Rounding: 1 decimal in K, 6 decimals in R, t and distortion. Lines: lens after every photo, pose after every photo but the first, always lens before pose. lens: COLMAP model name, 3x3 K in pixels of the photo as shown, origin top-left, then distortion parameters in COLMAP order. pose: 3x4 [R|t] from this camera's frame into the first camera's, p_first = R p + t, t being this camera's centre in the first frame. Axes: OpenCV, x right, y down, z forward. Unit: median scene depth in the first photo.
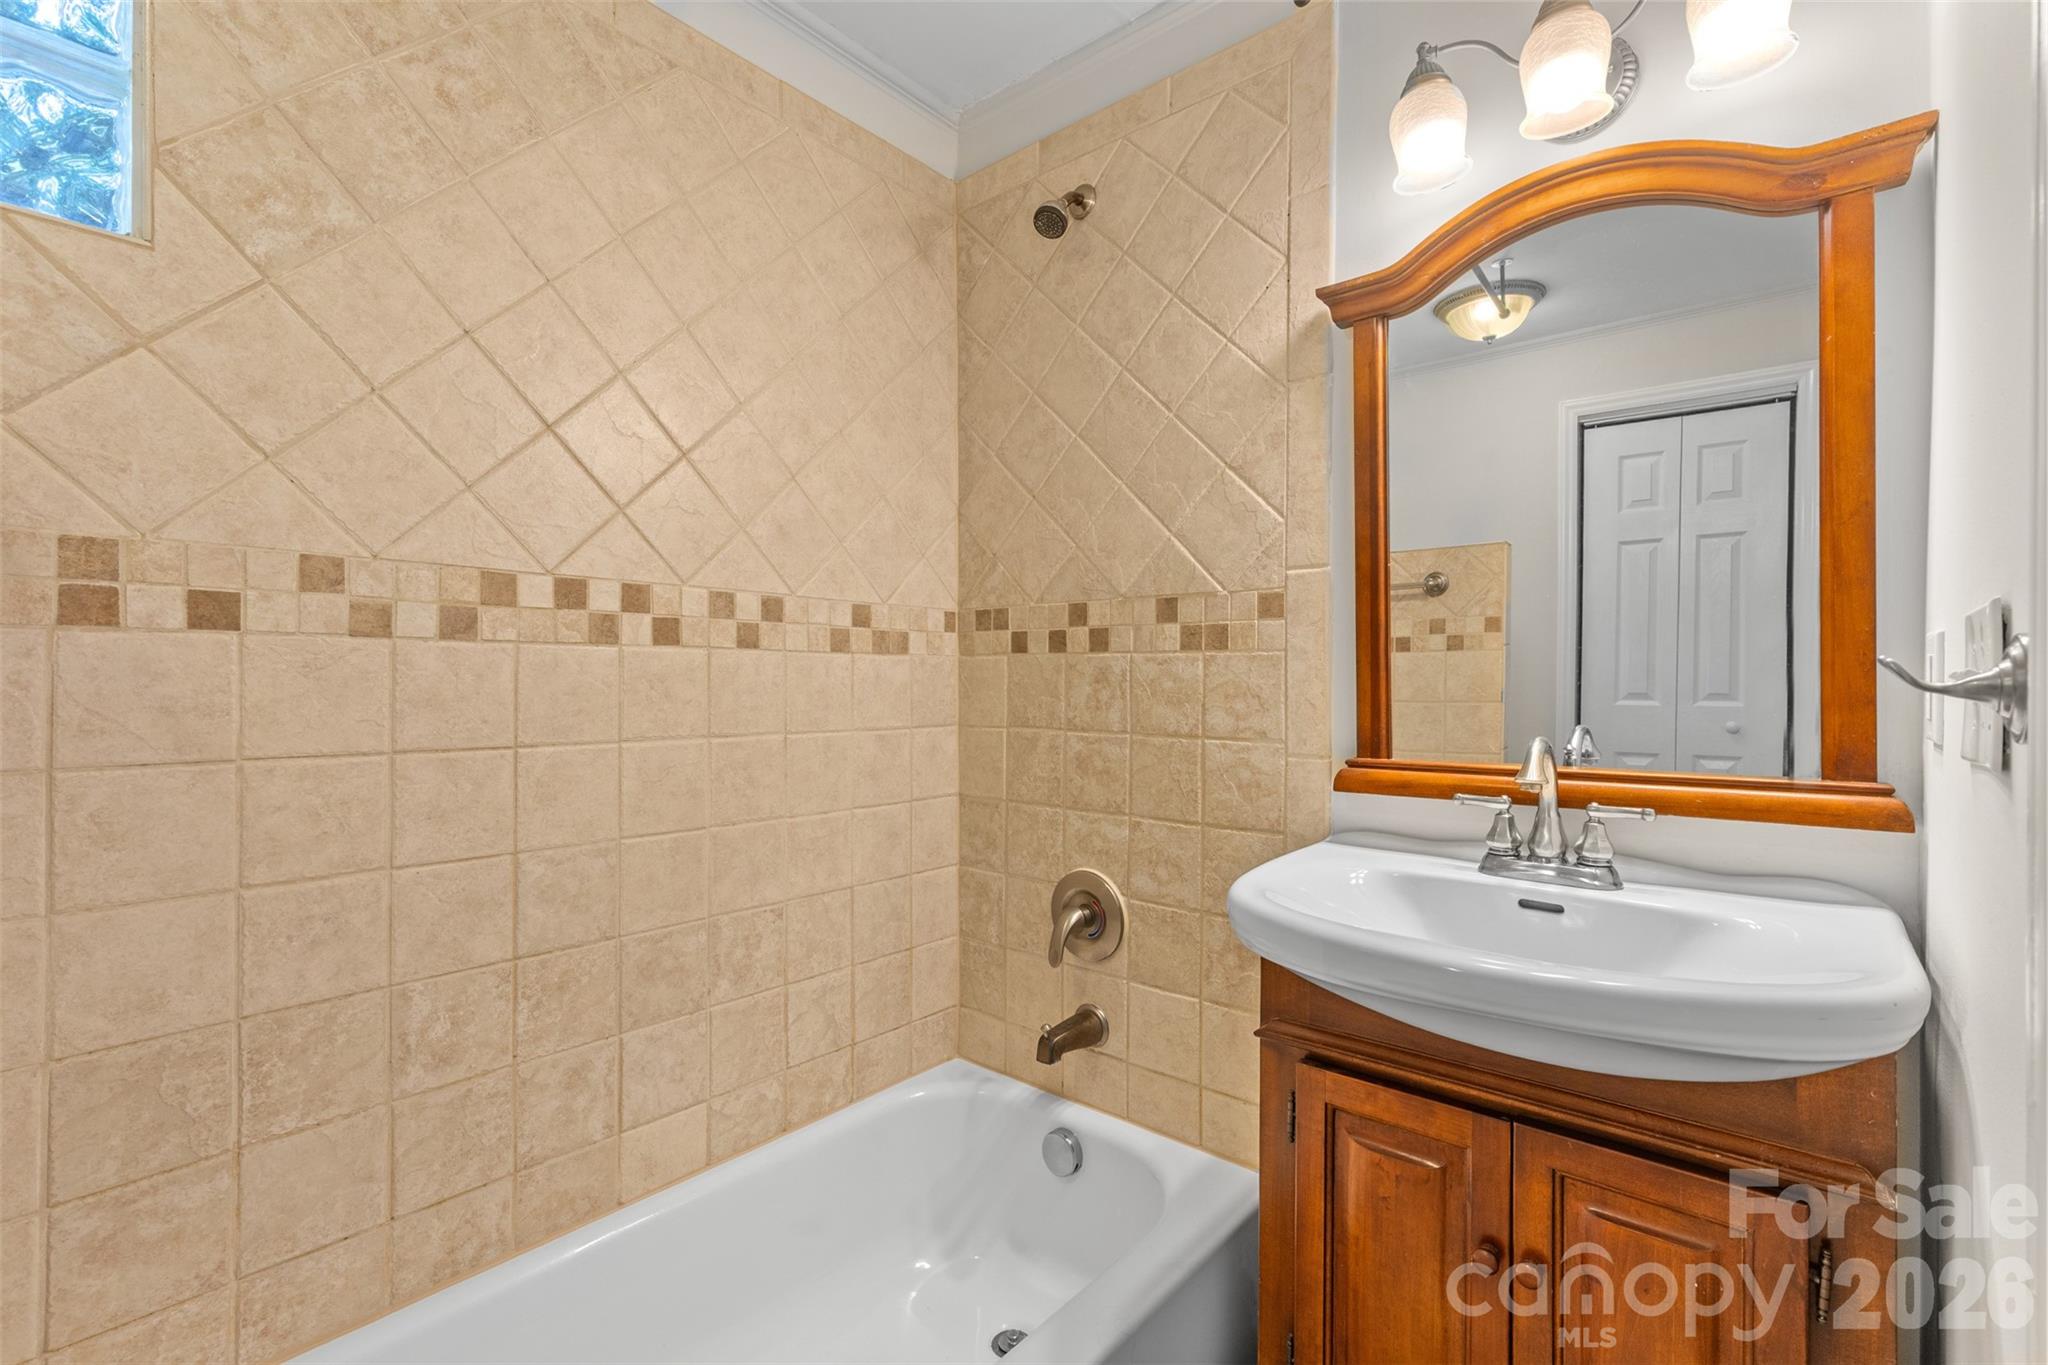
lens RADIAL K [[912.6, 0, 1021.2], [0, 912.6, 679.8], [0, 0, 1]] dist [0.006472, -0.000824]
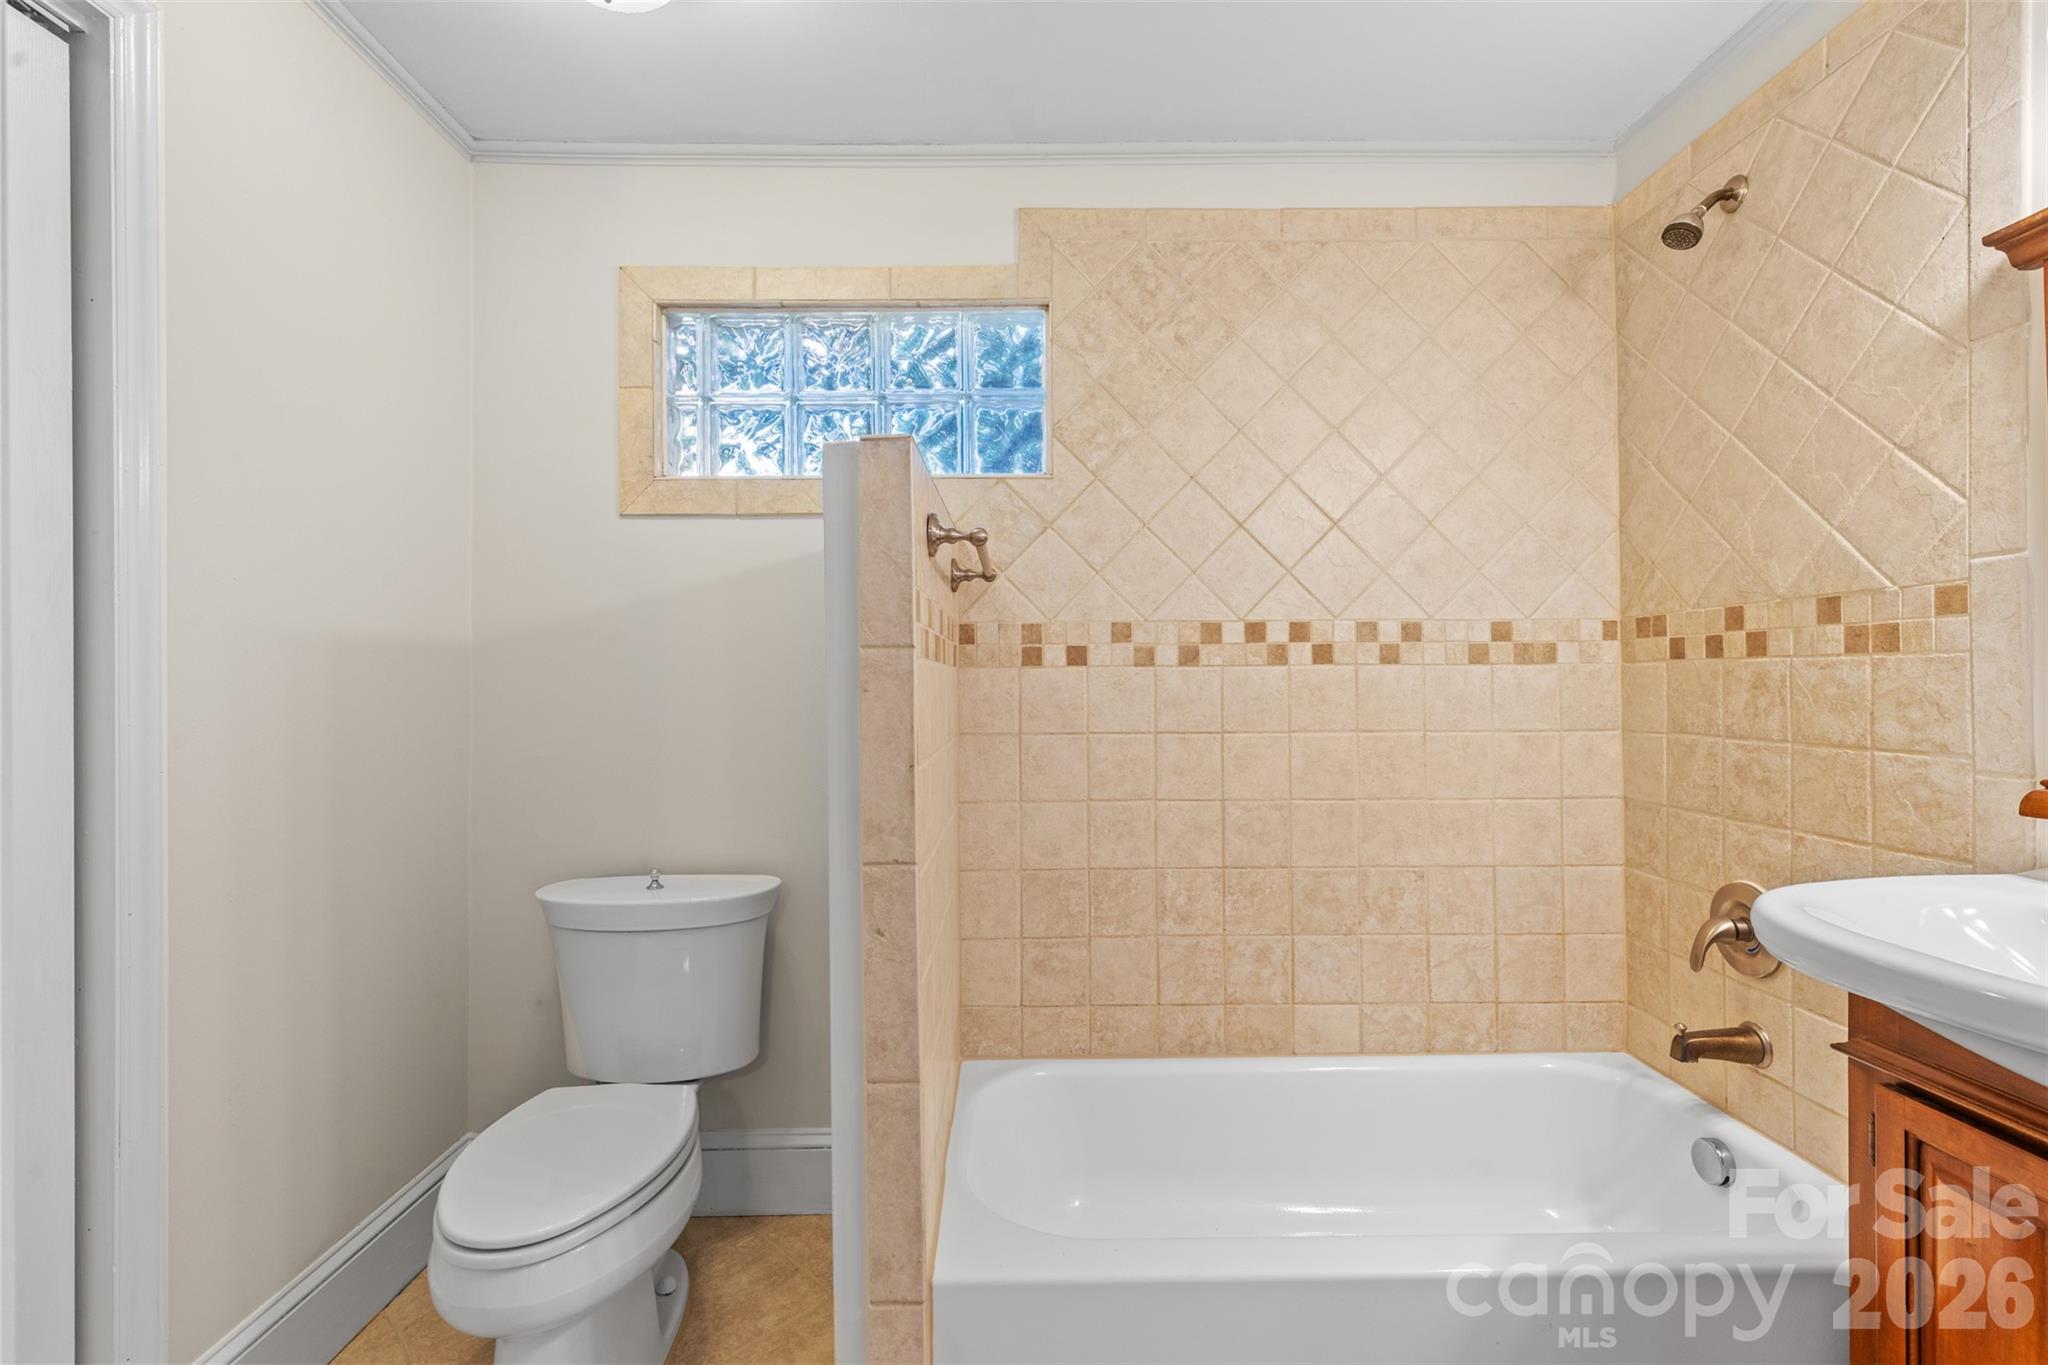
lens RADIAL K [[912.6, 0, 1021.2], [0, 912.6, 679.8], [0, 0, 1]] dist [0.006472, -0.000824]
pose [[0.654443, -0.012798, -0.756003, 0.342617], [0.009730, 0.999917, -0.008504, -0.006208], [0.756048, -0.001791, 0.654513, -0.241344]]
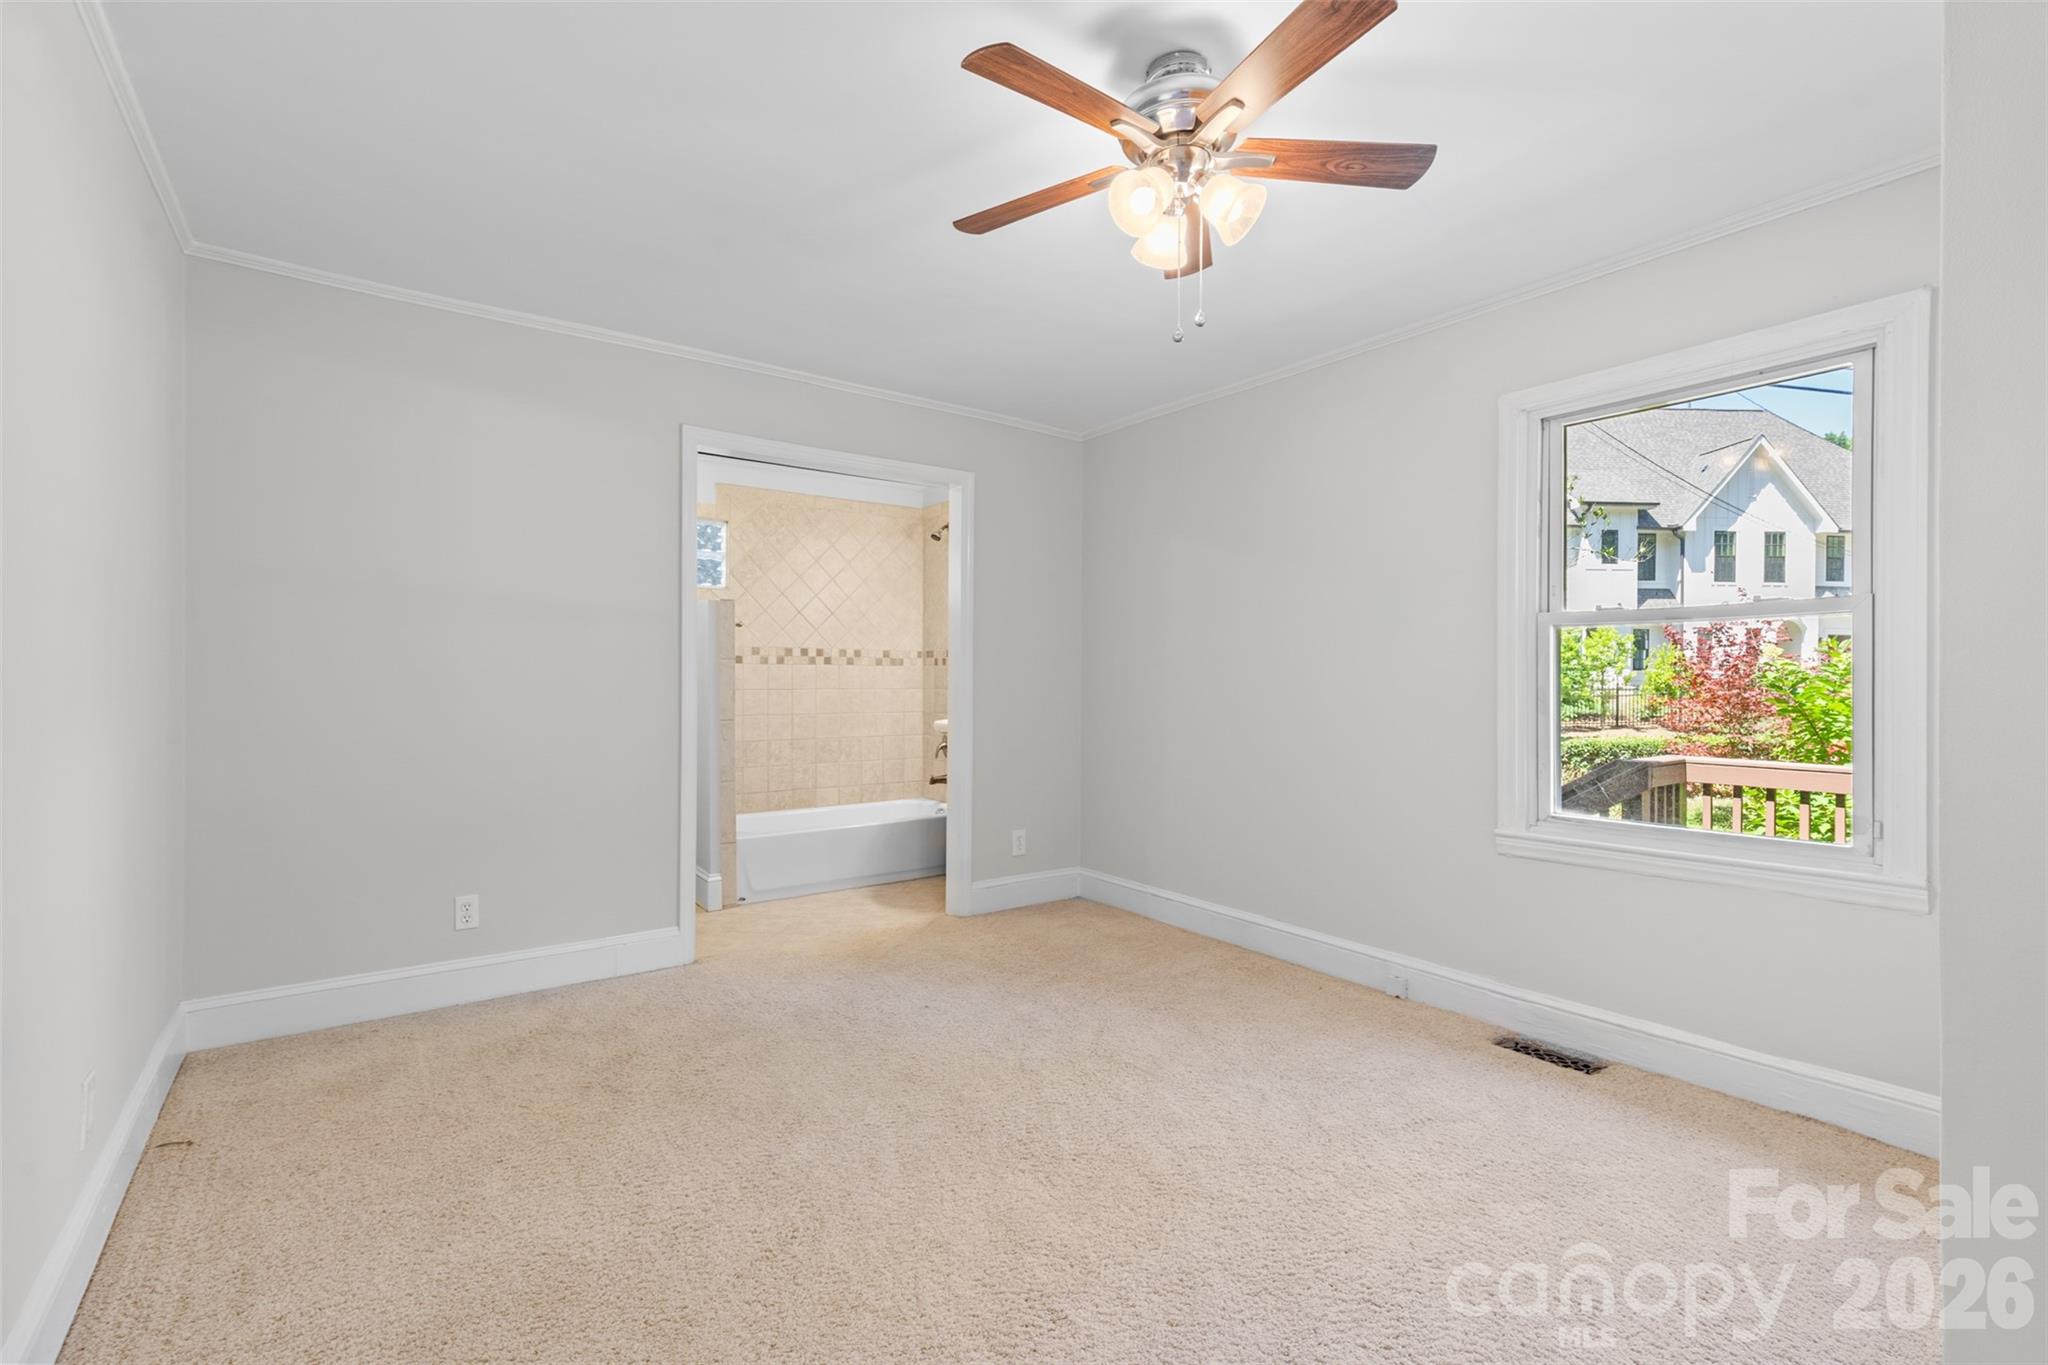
lens RADIAL K [[912.6, 0, 1021.2], [0, 912.6, 679.8], [0, 0, 1]] dist [0.006472, -0.000824]
pose [[0.971639, 0.000841, -0.236467, 1.232297], [-0.000173, 0.999996, 0.002845, 0.014544], [0.236468, -0.002724, 0.971635, -2.383633]]
